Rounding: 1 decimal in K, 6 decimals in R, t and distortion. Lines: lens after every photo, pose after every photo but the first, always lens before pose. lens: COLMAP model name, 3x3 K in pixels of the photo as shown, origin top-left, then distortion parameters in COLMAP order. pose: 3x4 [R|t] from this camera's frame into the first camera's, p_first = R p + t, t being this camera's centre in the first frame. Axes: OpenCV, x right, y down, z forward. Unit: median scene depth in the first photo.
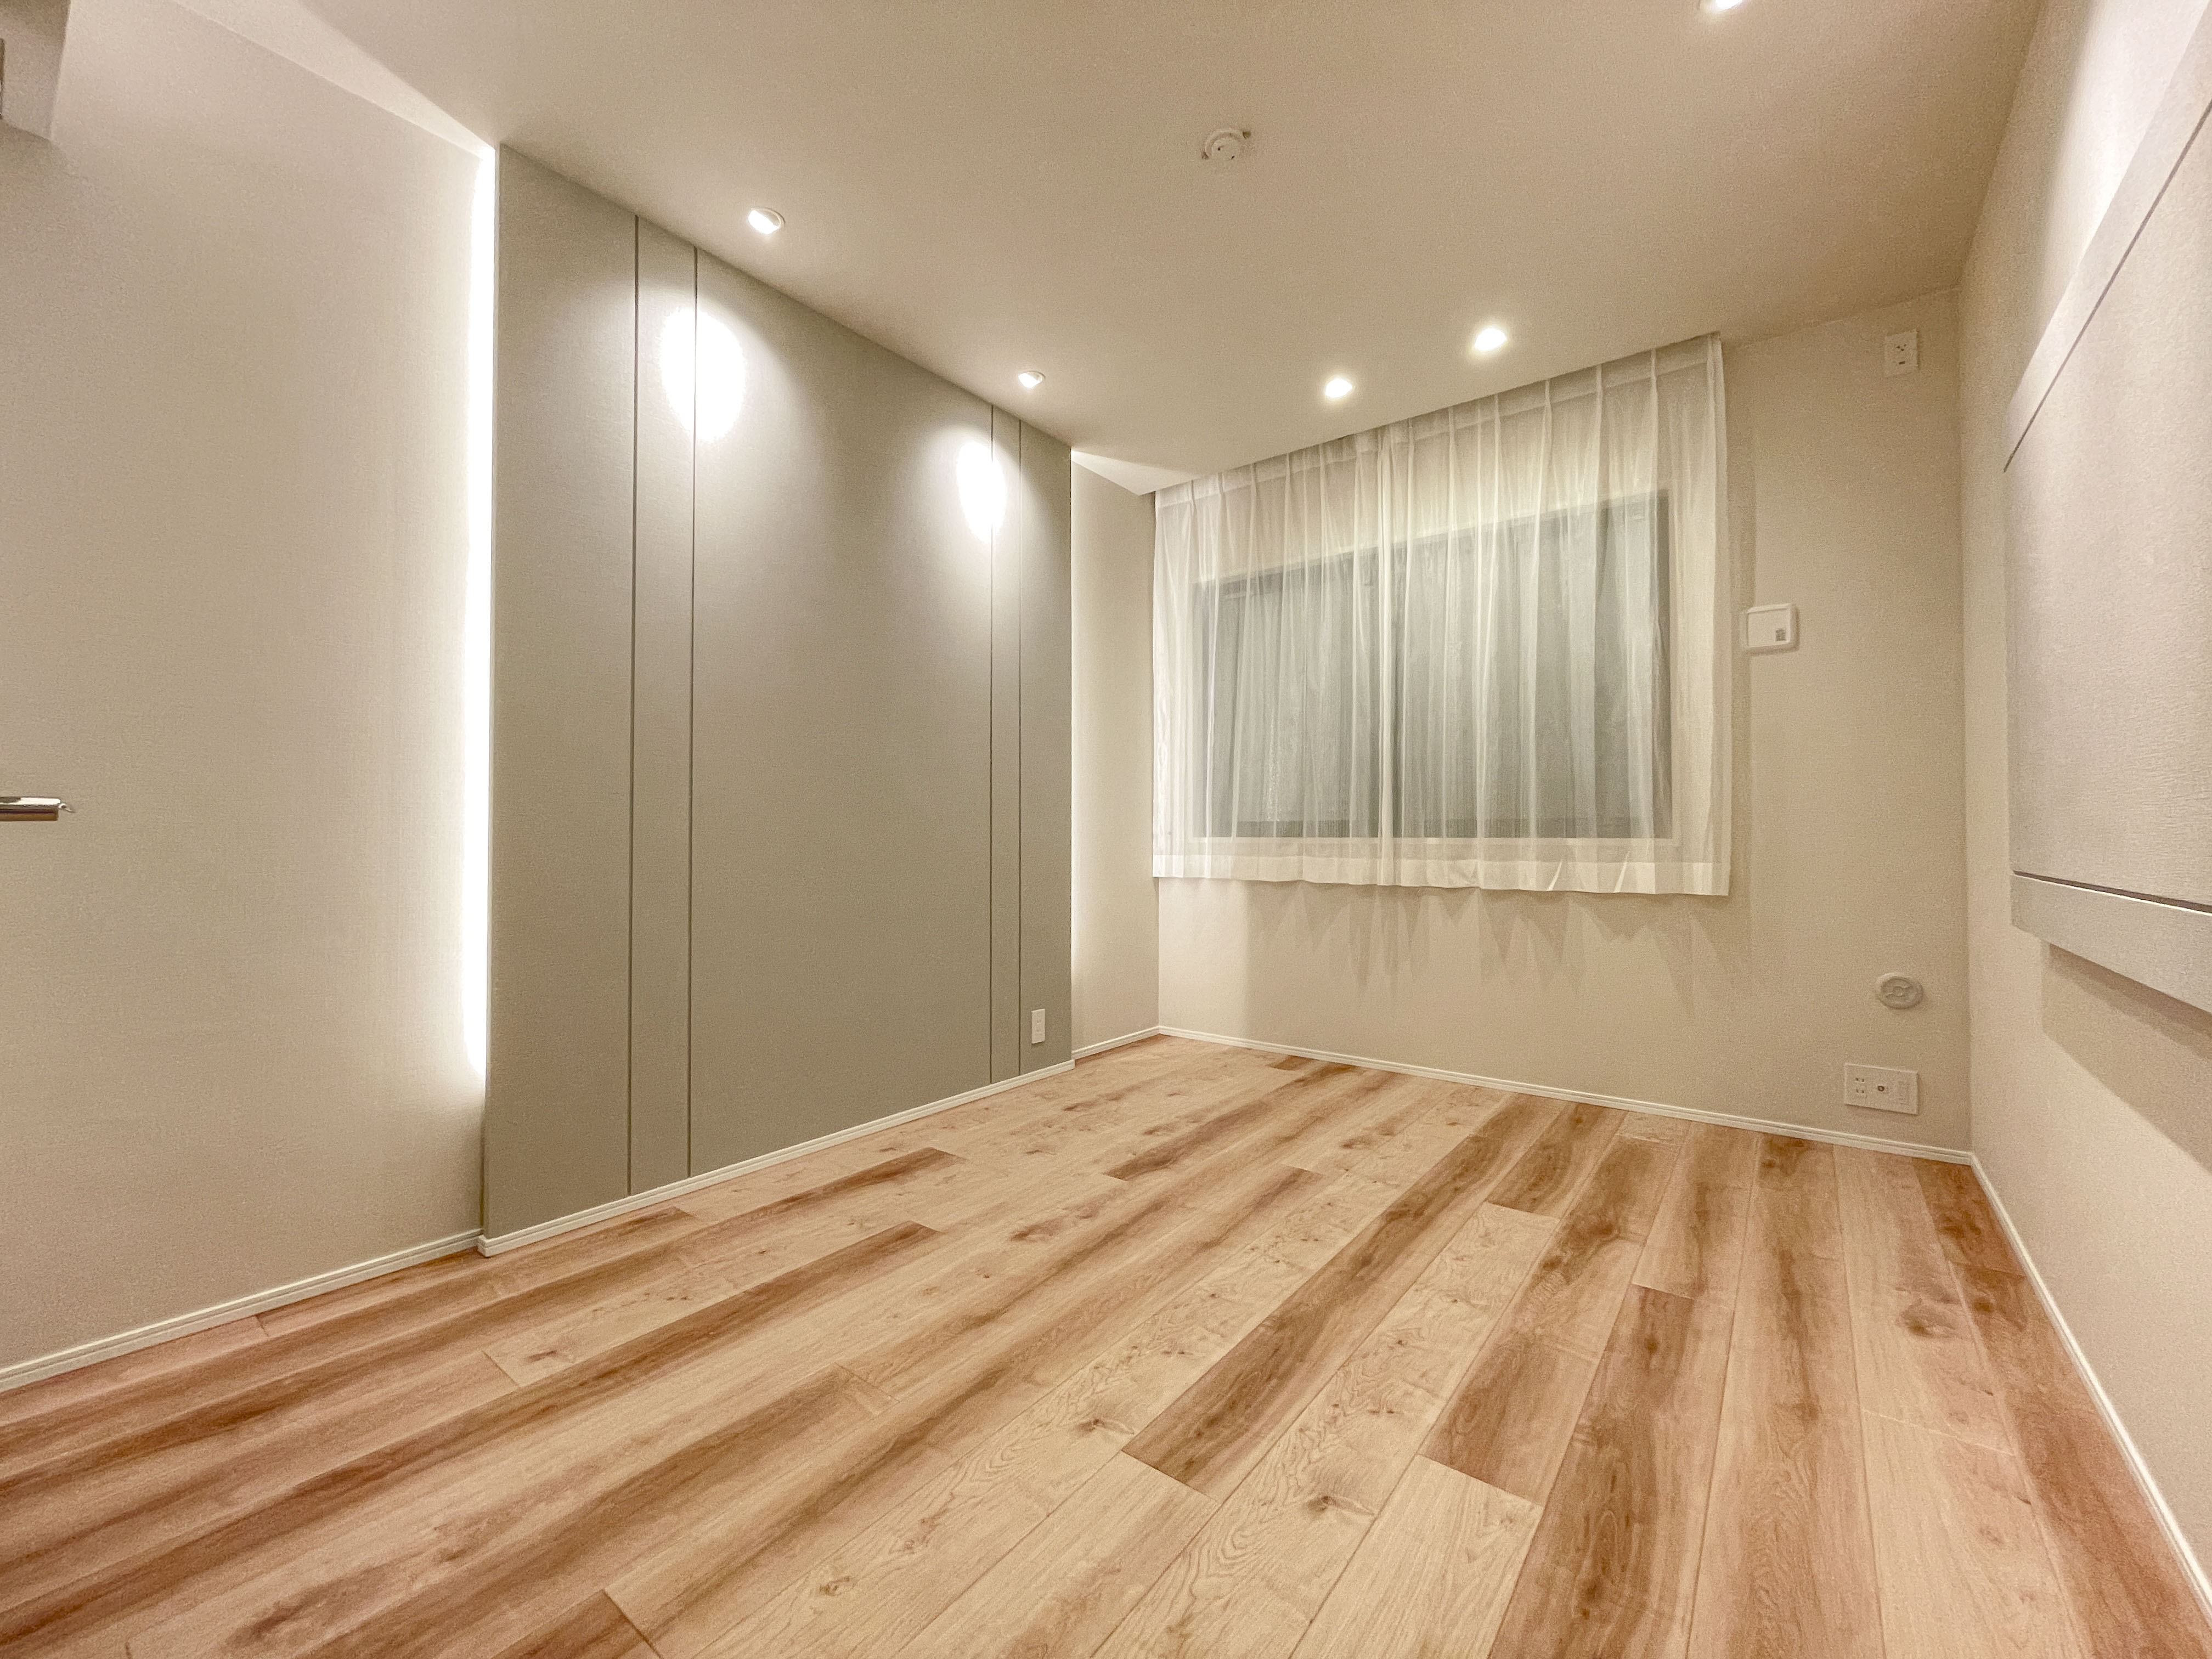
lens RADIAL K [[896.8, 0, 1102.9], [0, 896.8, 824.5], [0, 0, 1]] dist [0.004690, 0.000320]
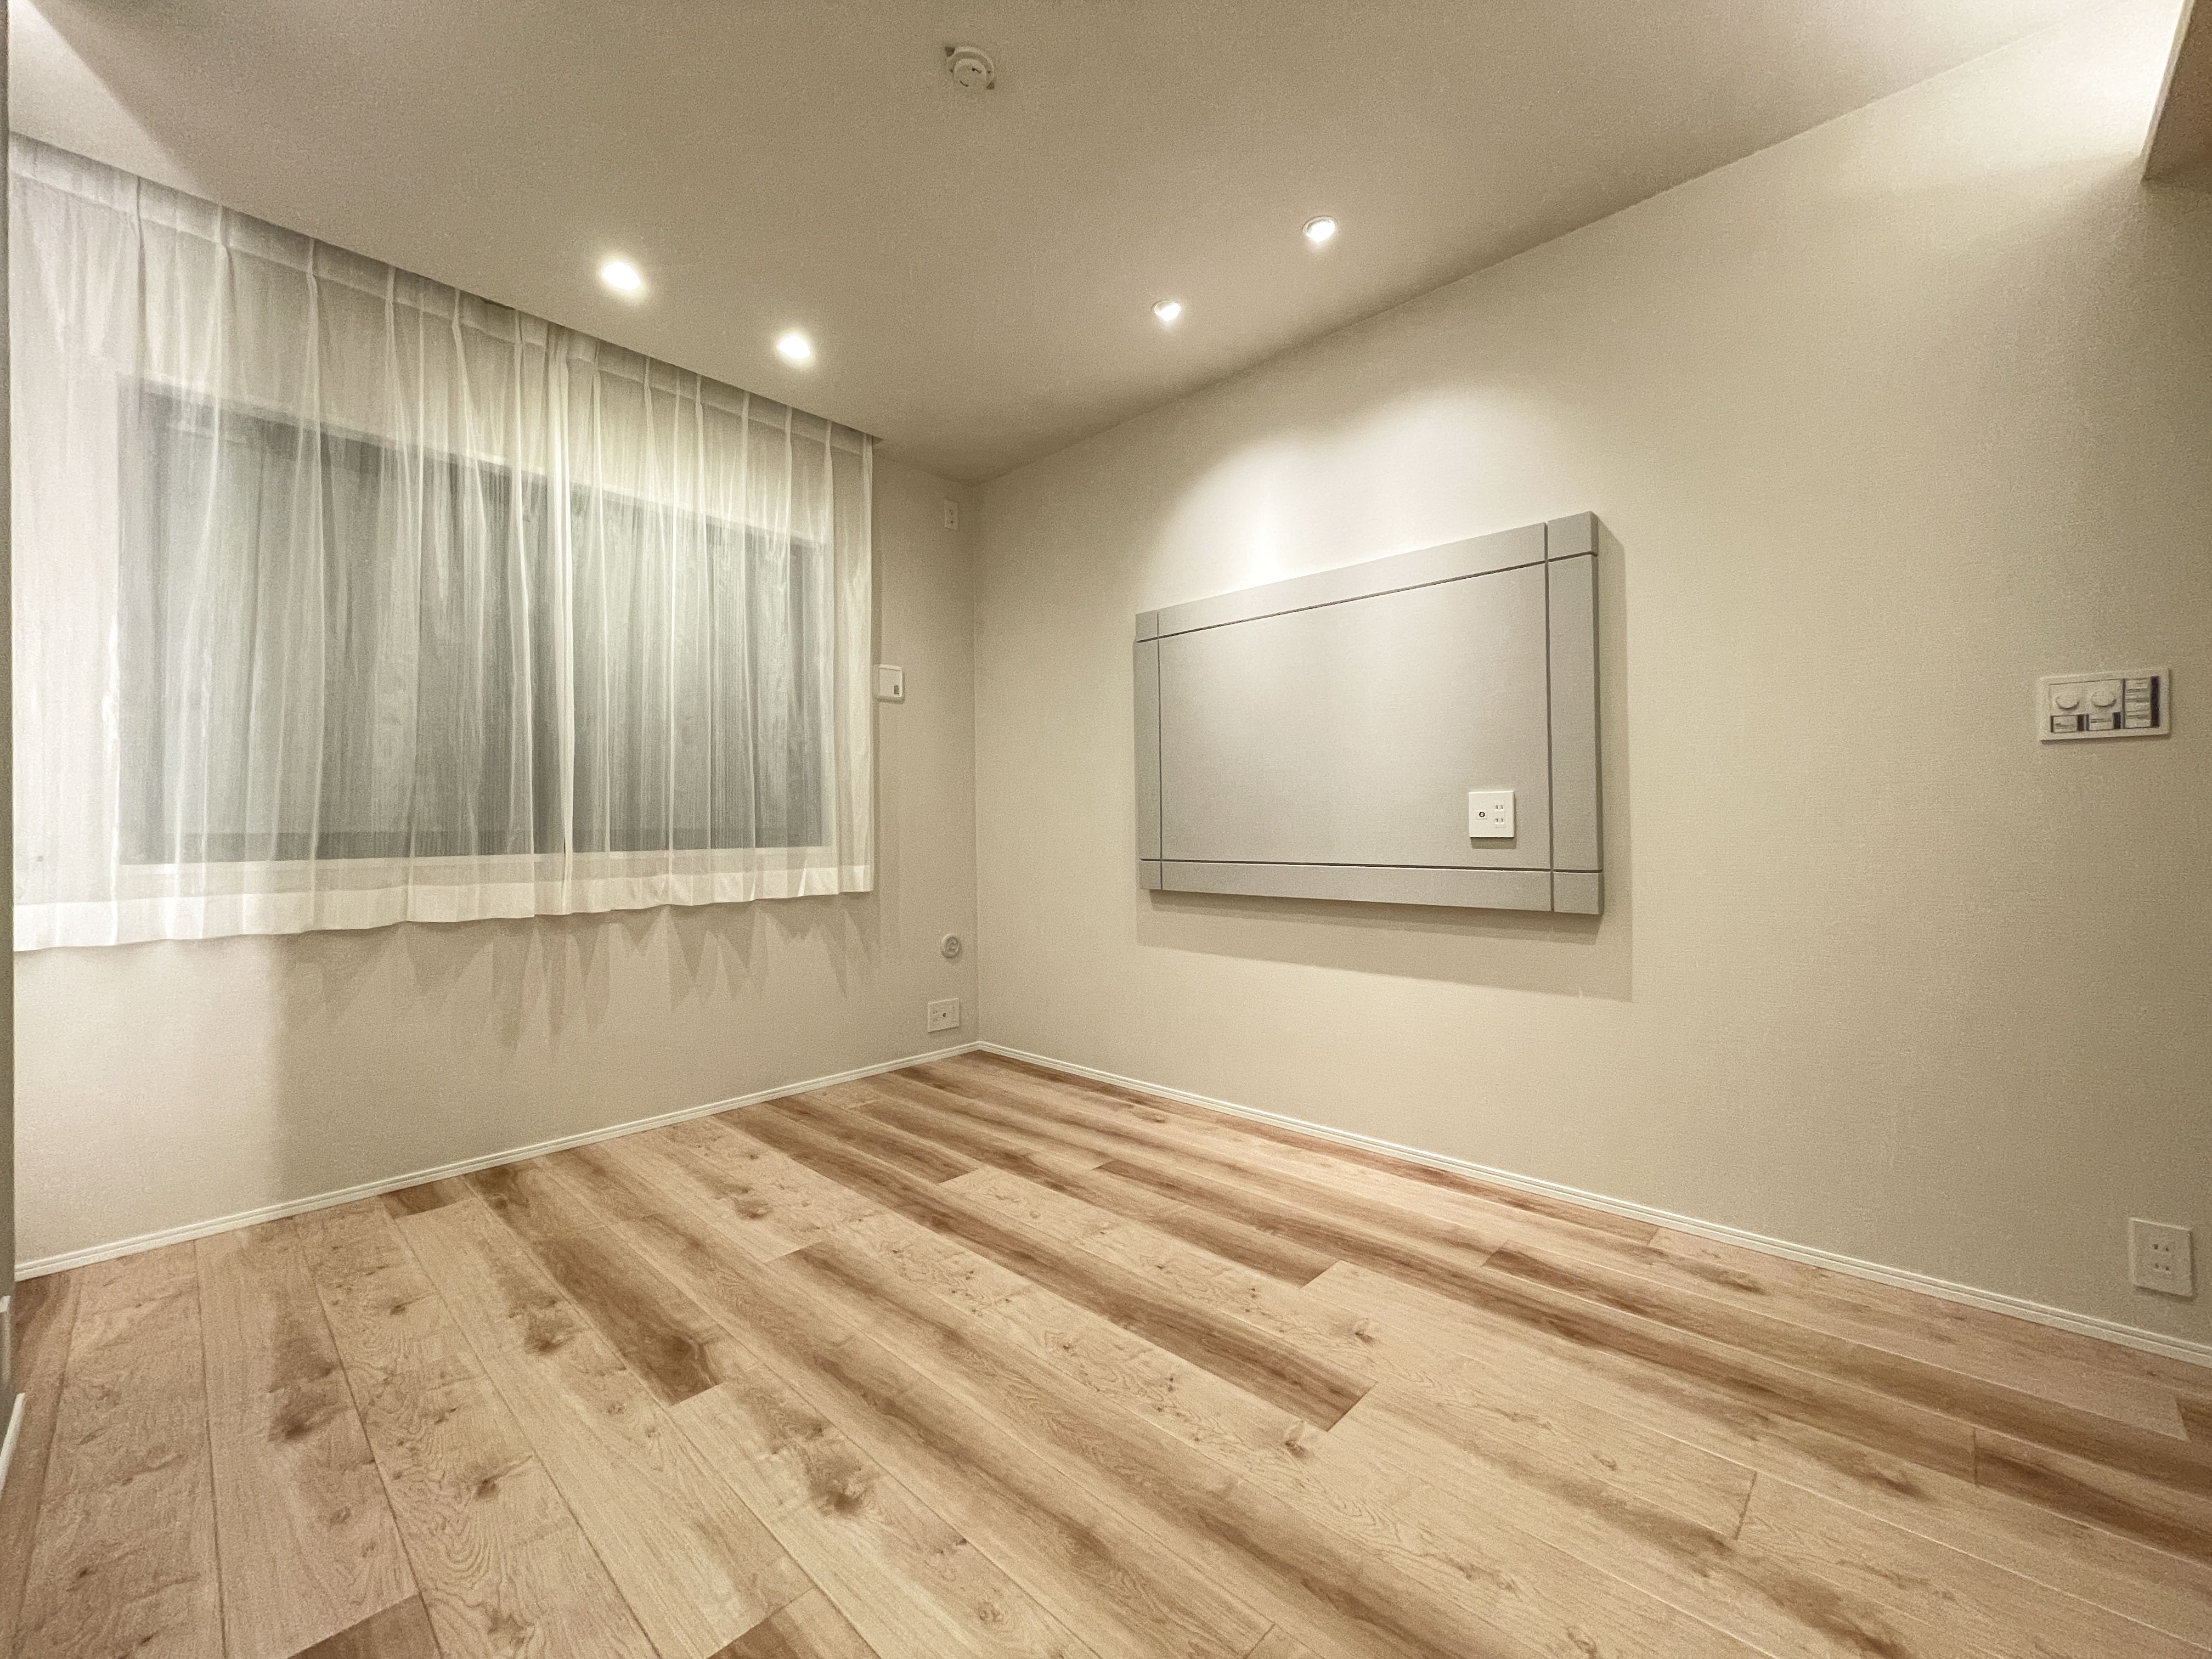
lens RADIAL K [[896.8, 0, 1101.5], [0, 896.8, 826.9], [0, 0, 1]] dist [0.004690, 0.000320]
pose [[0.104522, -0.002206, 0.994520, -0.512457], [0.000631, 0.999997, 0.002152, -0.012730], [-0.994522, 0.000403, 0.104524, 0.552724]]
